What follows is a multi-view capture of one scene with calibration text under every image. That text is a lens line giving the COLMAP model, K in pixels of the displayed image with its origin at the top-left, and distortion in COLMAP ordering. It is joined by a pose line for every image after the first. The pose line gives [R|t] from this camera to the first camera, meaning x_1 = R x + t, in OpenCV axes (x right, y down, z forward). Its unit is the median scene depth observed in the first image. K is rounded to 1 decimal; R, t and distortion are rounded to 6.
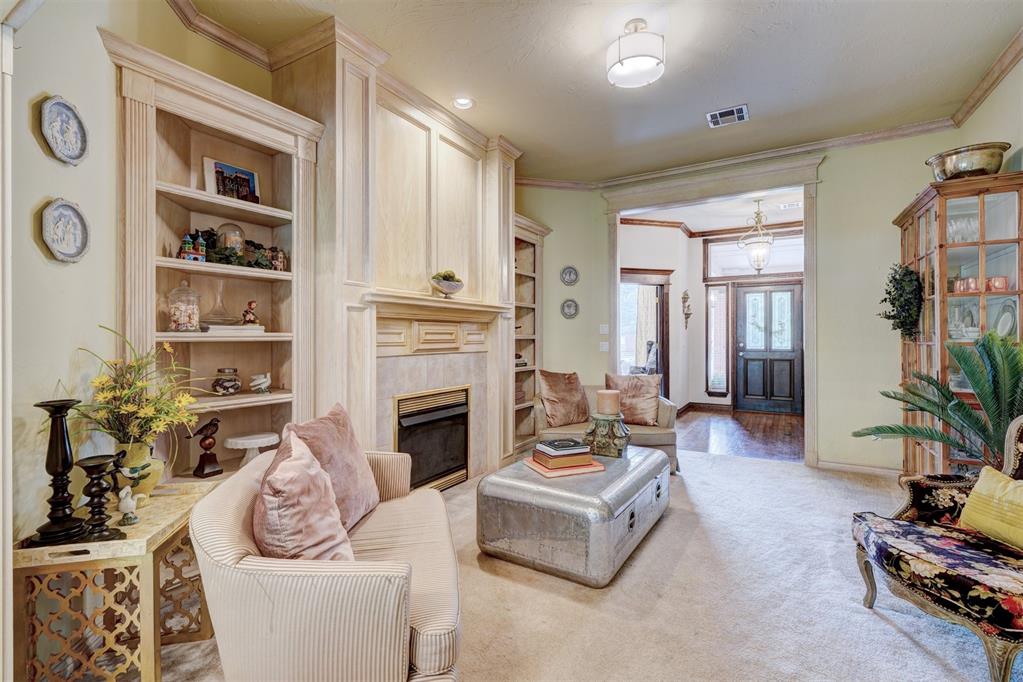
lens RADIAL K [[459.4, 0, 516.1], [0, 459.4, 338.8], [0, 0, 1]] dist [0.003131, -0.001417]
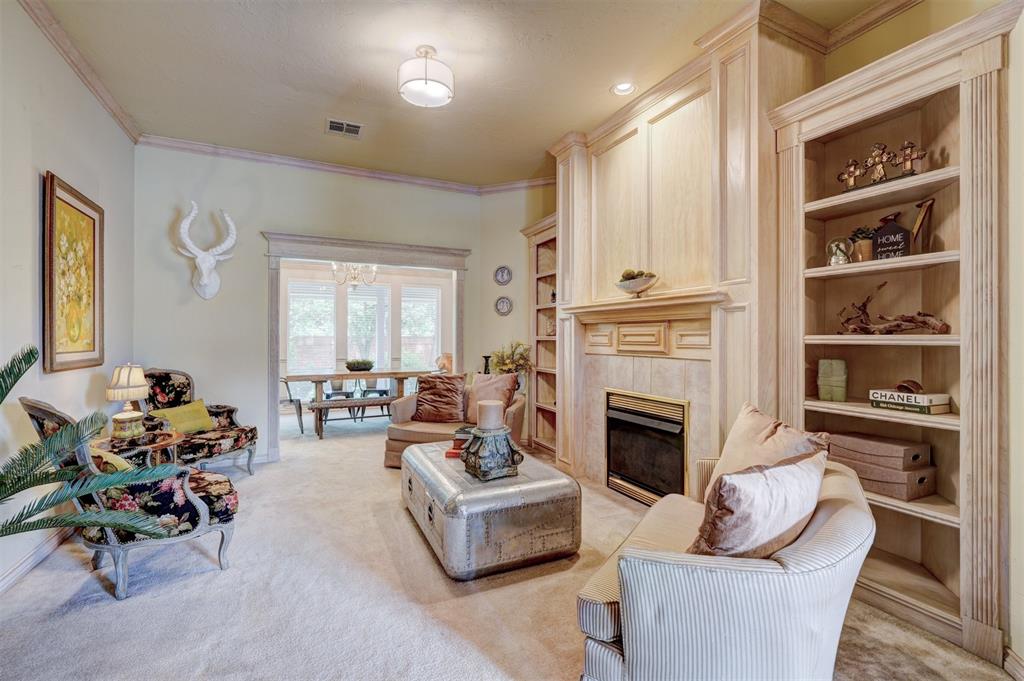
lens RADIAL K [[459.8, 0, 513.3], [0, 459.8, 337.4], [0, 0, 1]] dist [0.003131, -0.001417]
pose [[-0.550651, 0.000974, -0.834735, 0.749433], [-0.004589, 0.999981, 0.004194, -0.008912], [0.834723, 0.006140, -0.550636, 1.262279]]
